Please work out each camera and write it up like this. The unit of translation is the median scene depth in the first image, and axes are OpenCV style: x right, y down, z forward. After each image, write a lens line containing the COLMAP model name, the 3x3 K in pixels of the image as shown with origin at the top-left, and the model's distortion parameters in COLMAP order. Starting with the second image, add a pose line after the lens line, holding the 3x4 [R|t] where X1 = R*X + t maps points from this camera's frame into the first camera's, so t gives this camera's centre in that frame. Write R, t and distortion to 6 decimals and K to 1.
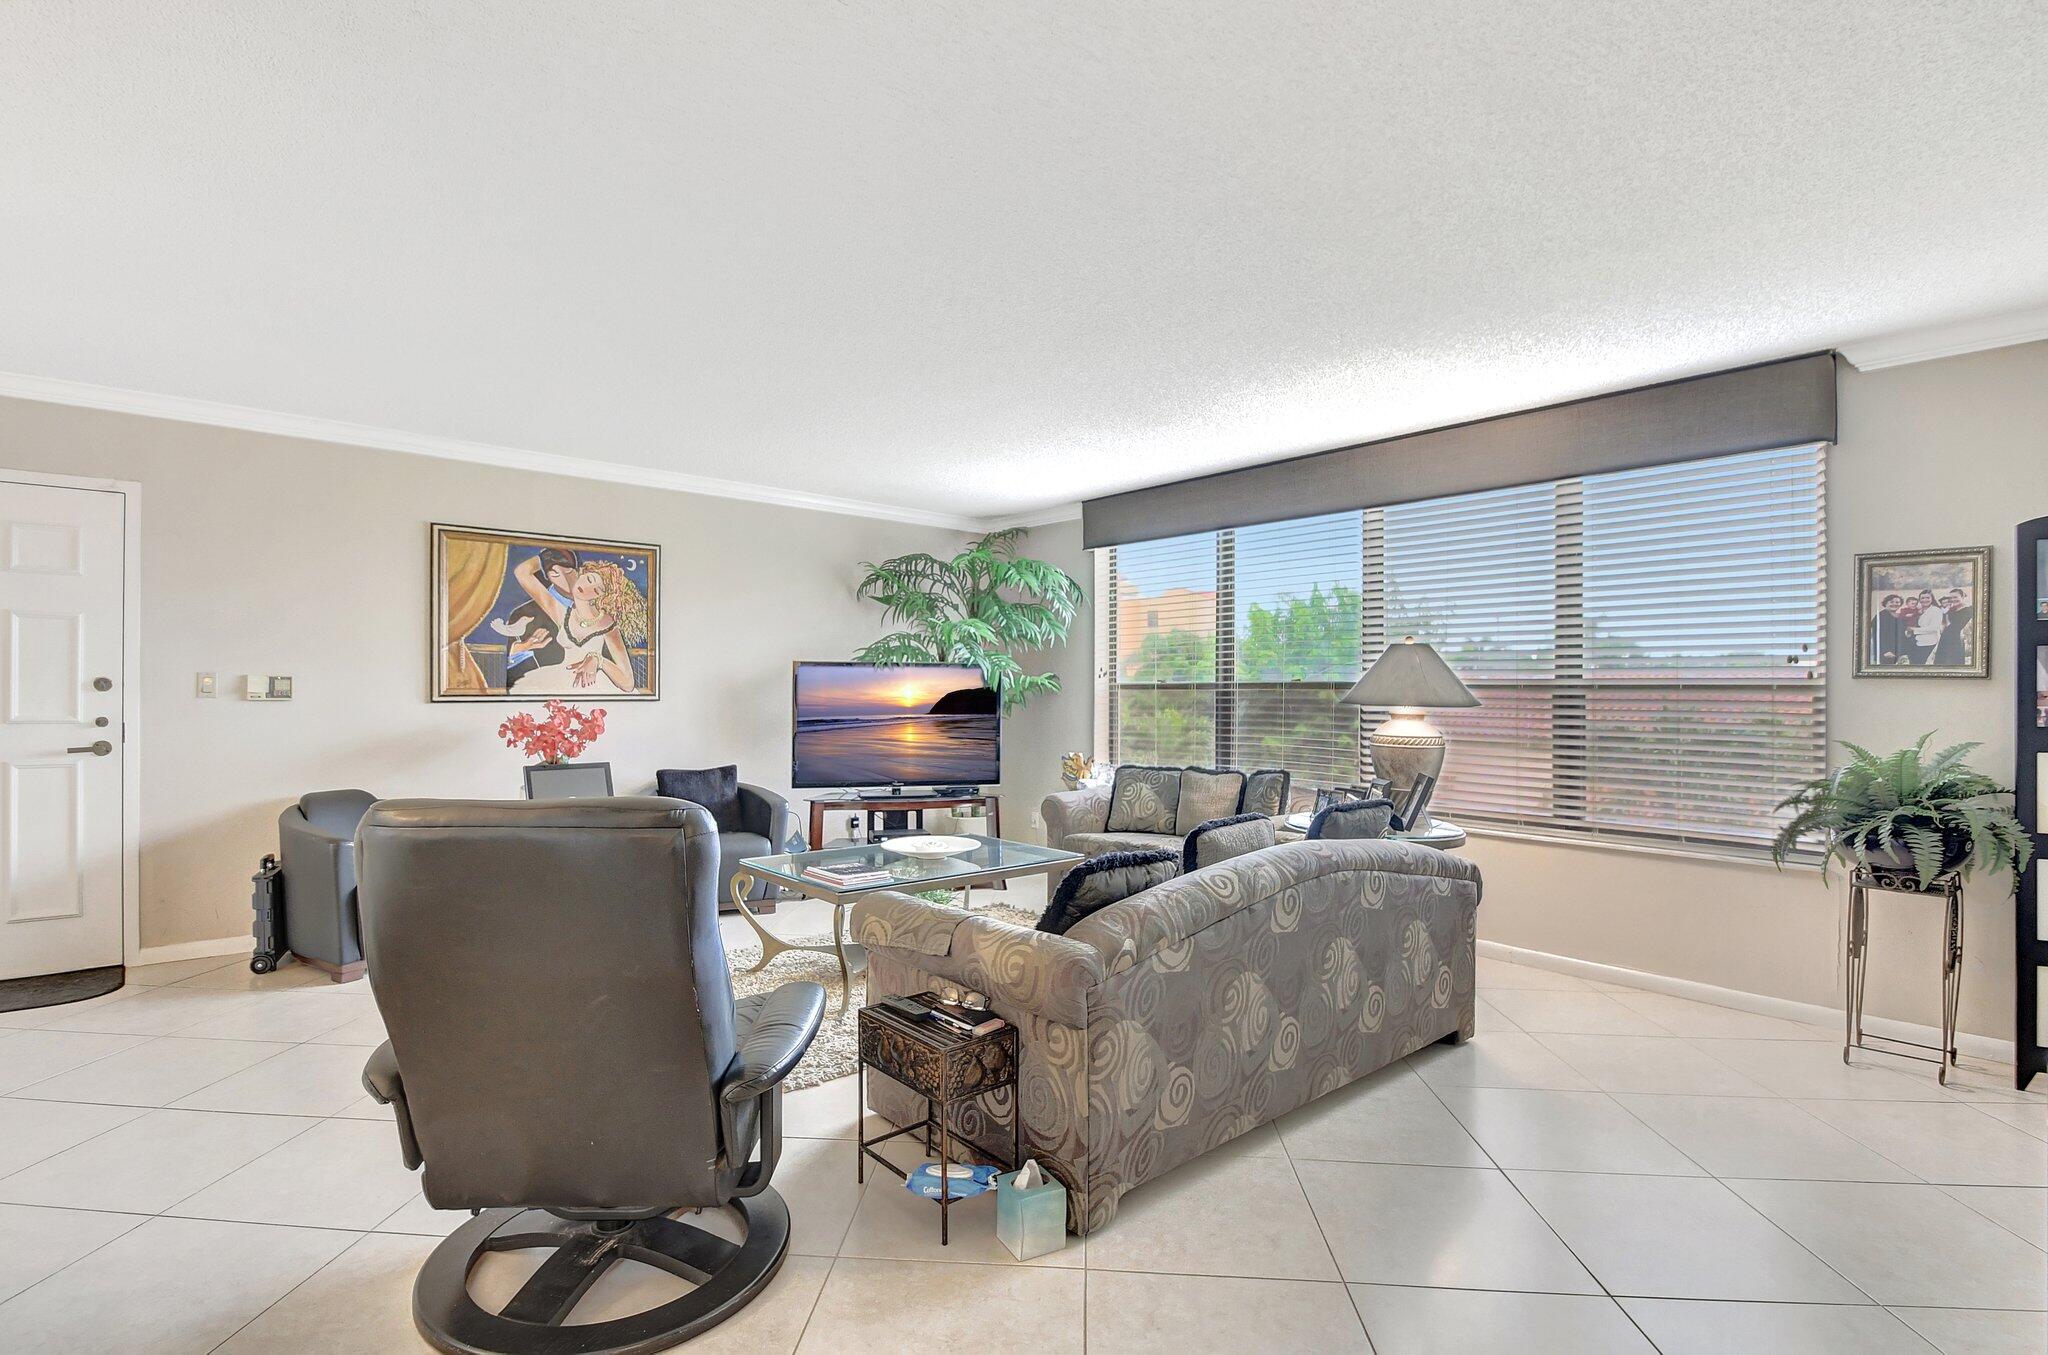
lens RADIAL K [[971.5, 0, 1027.9], [0, 971.5, 714.0], [0, 0, 1]] dist [-0.000644, -0.000553]
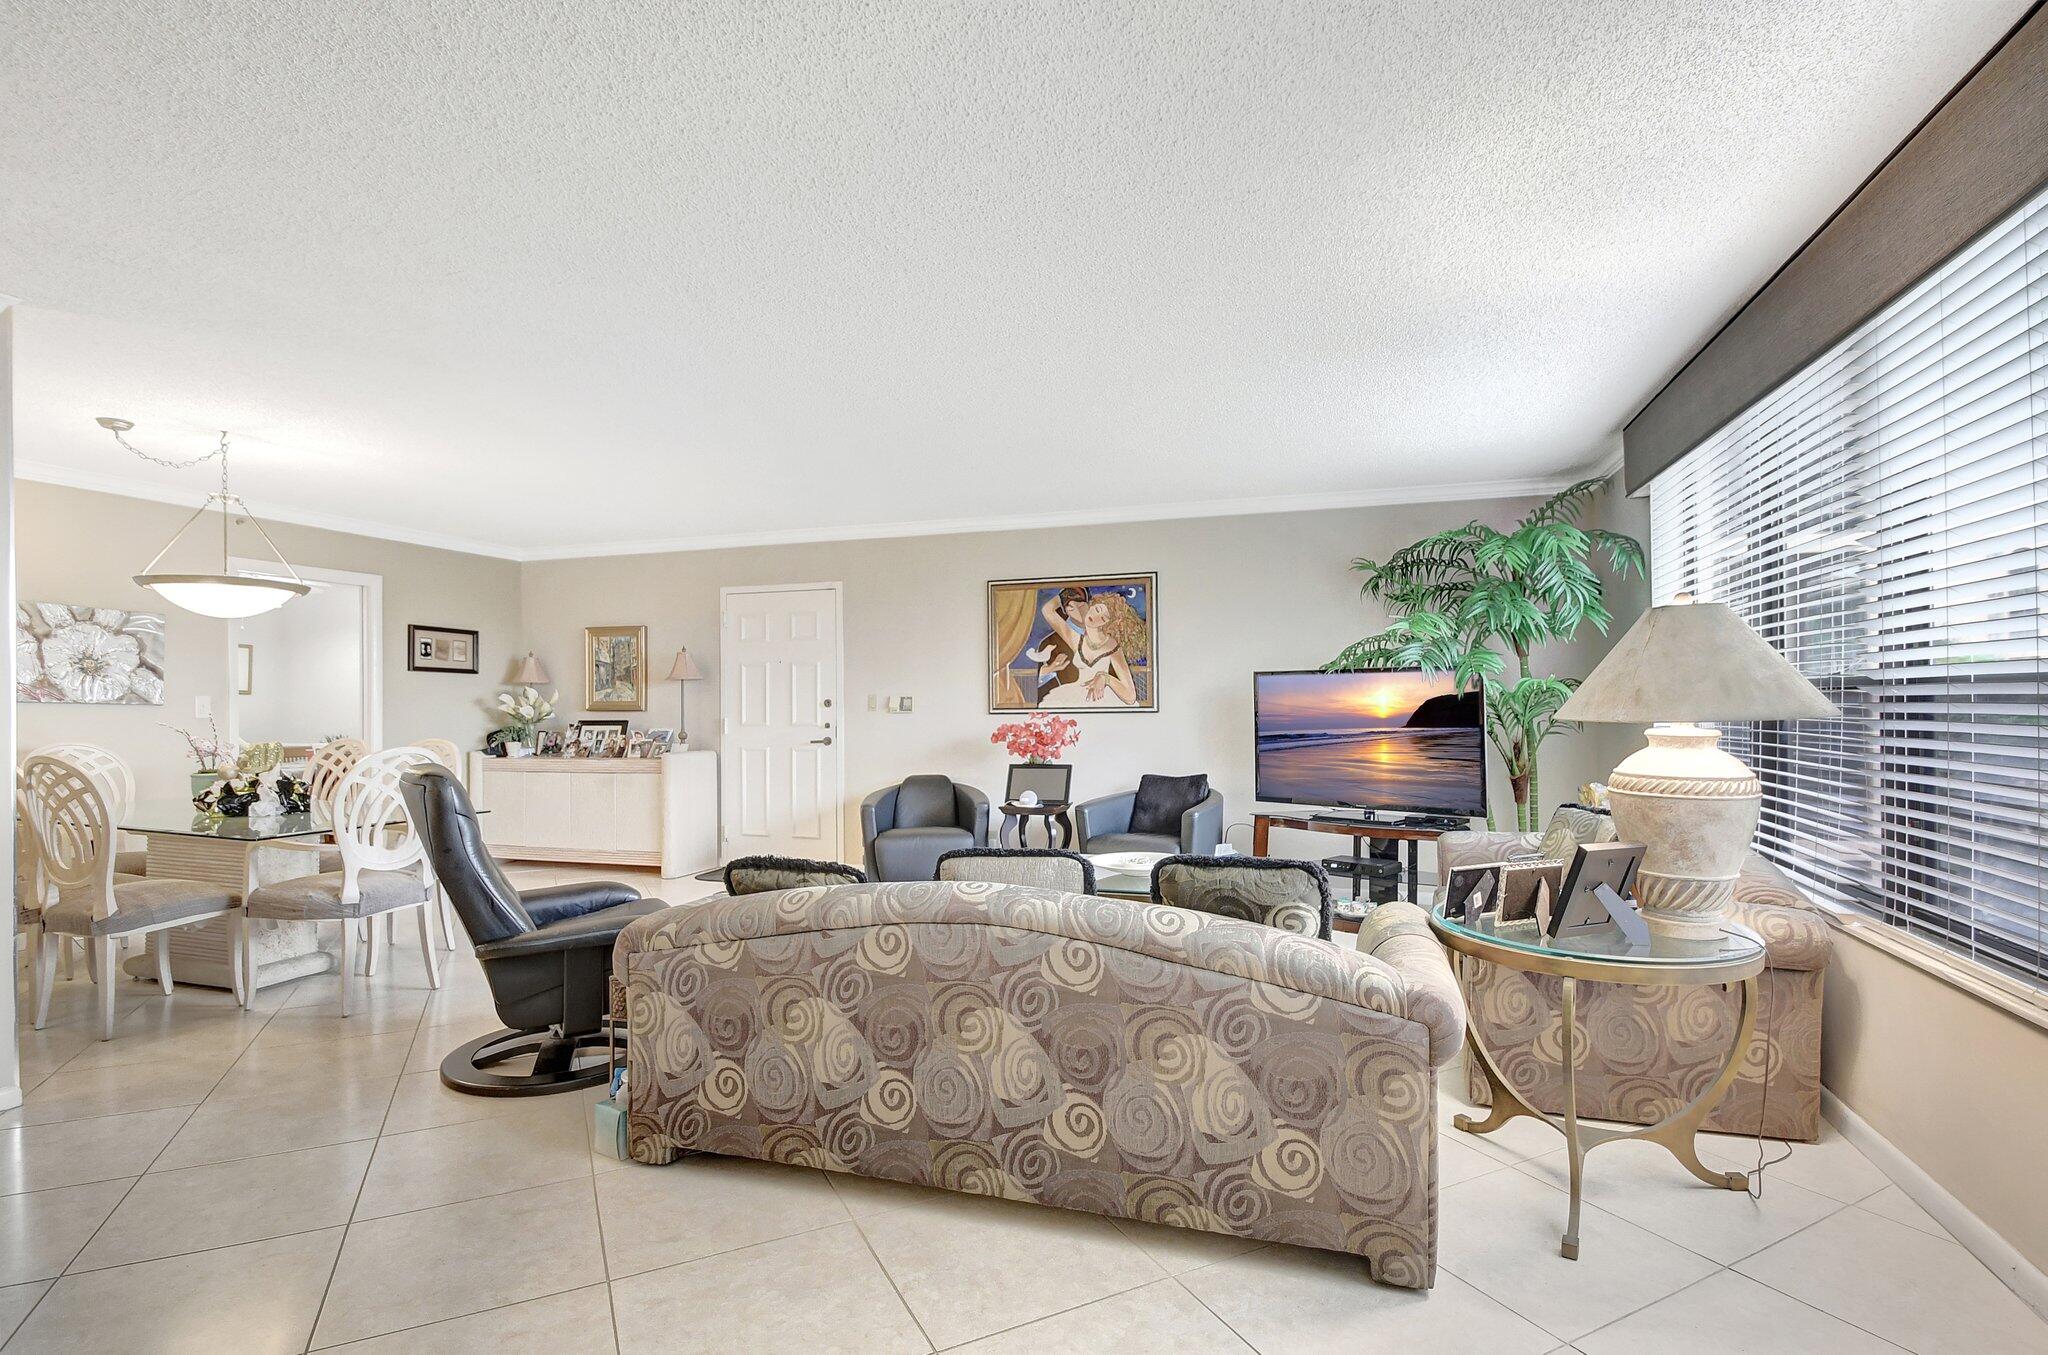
lens RADIAL K [[1001.1, 0, 1039.1], [0, 1001.1, 695.9], [0, 0, 1]] dist [0.001563, -0.007084]
pose [[0.513065, -0.014824, -0.858222, 0.568918], [-0.007939, 0.999726, -0.022014, -0.006286], [0.858313, 0.018108, 0.512806, 0.321389]]
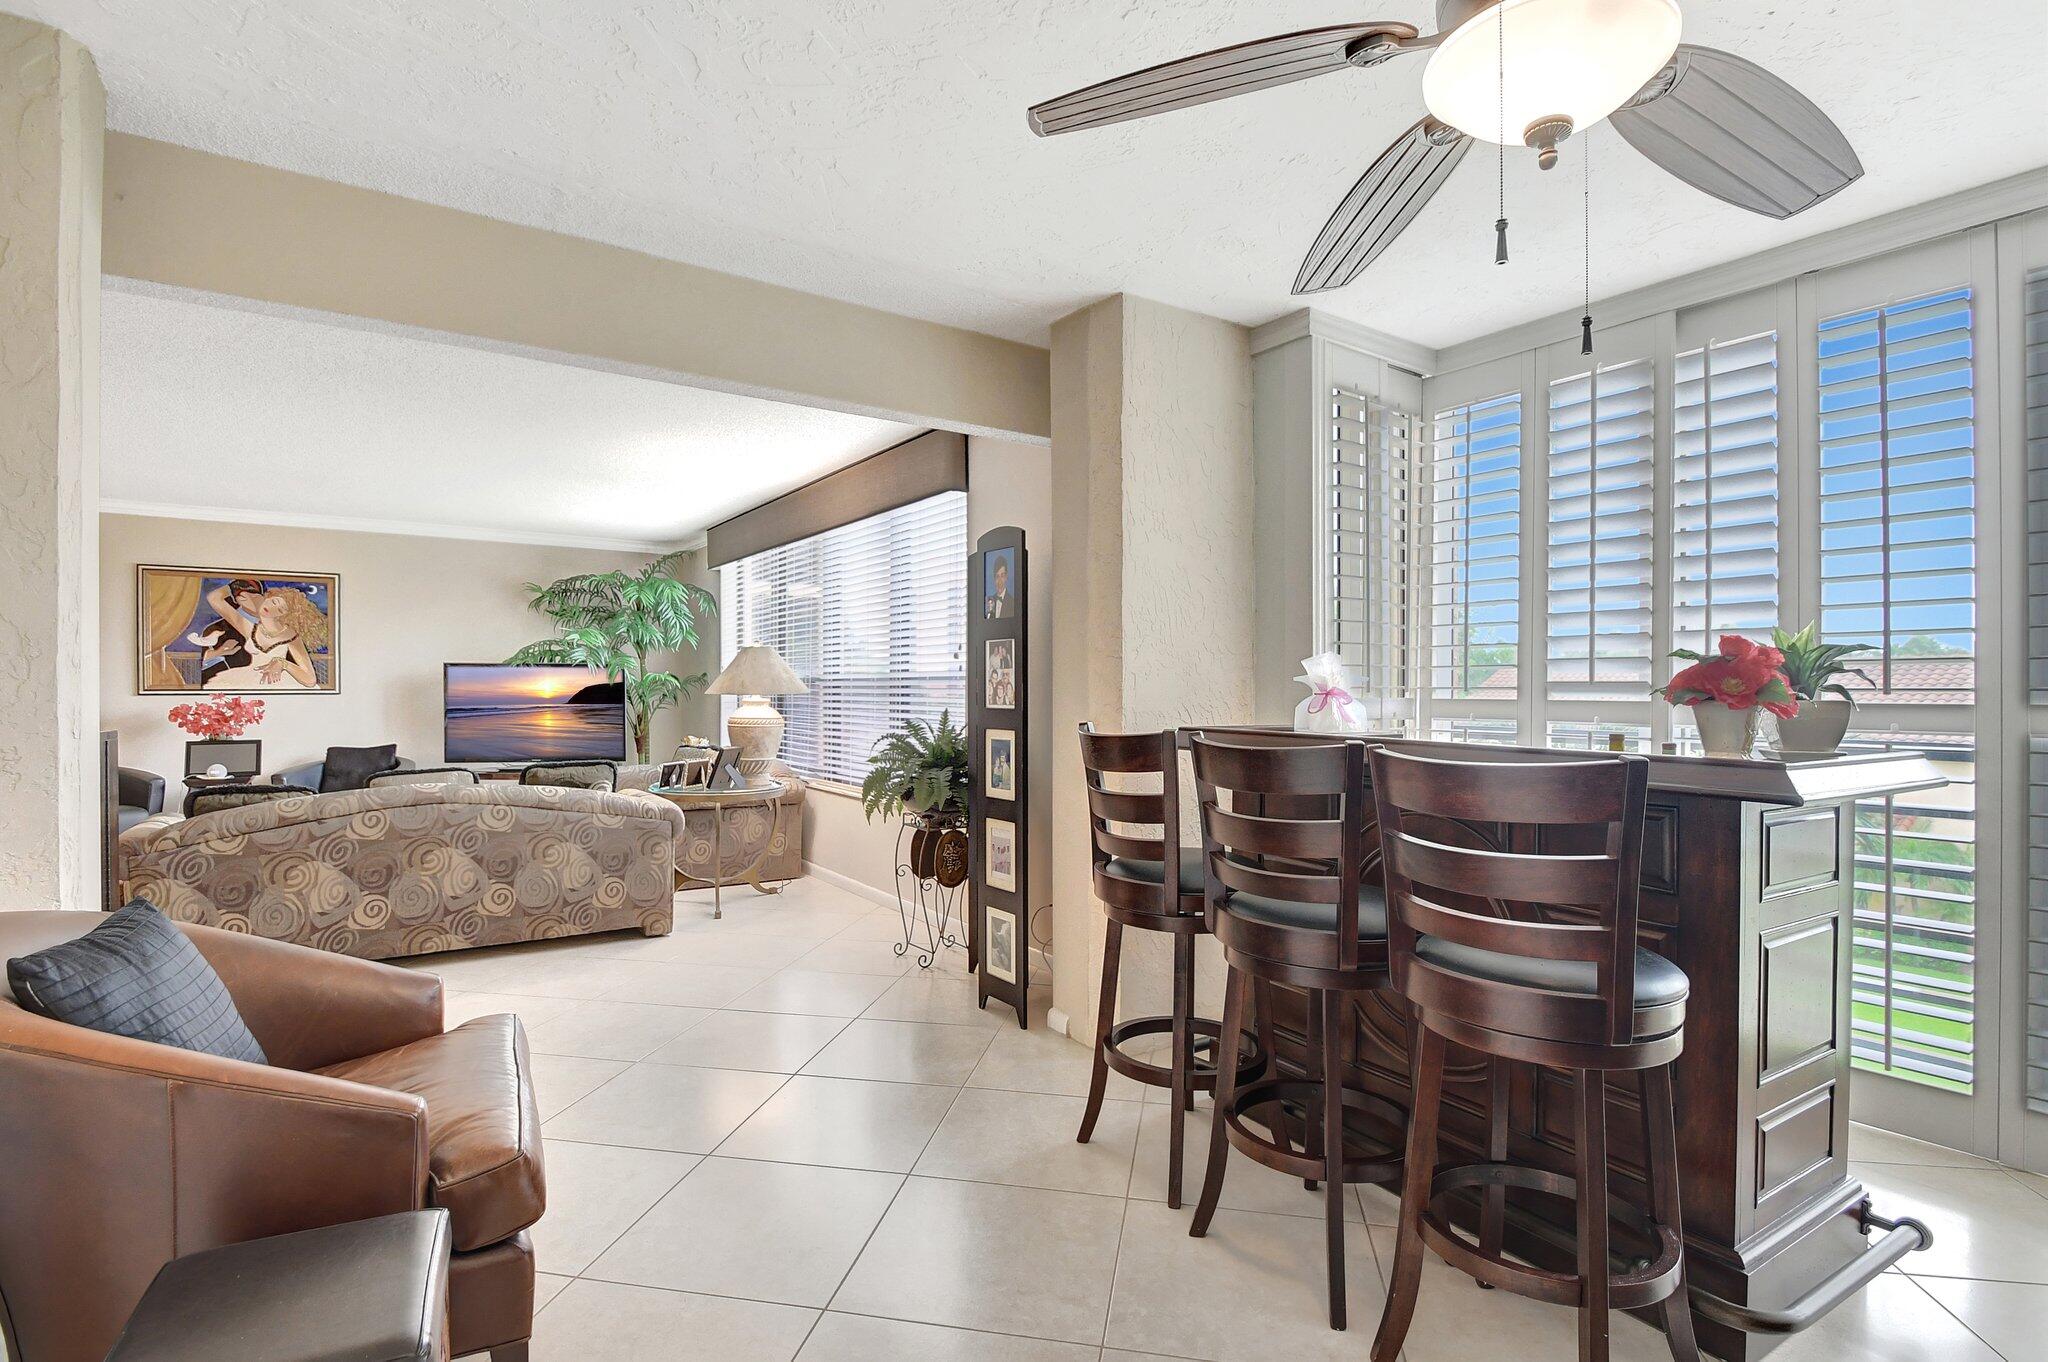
lens RADIAL K [[1001.1, 0, 1039.1], [0, 1001.1, 699.4], [0, 0, 1]] dist [0.001563, -0.007084]
pose [[0.992760, -0.001607, -0.120106, 0.759863], [0.000257, 0.999937, -0.011253, 0.009750], [0.120116, 0.011140, 0.992697, -0.227760]]
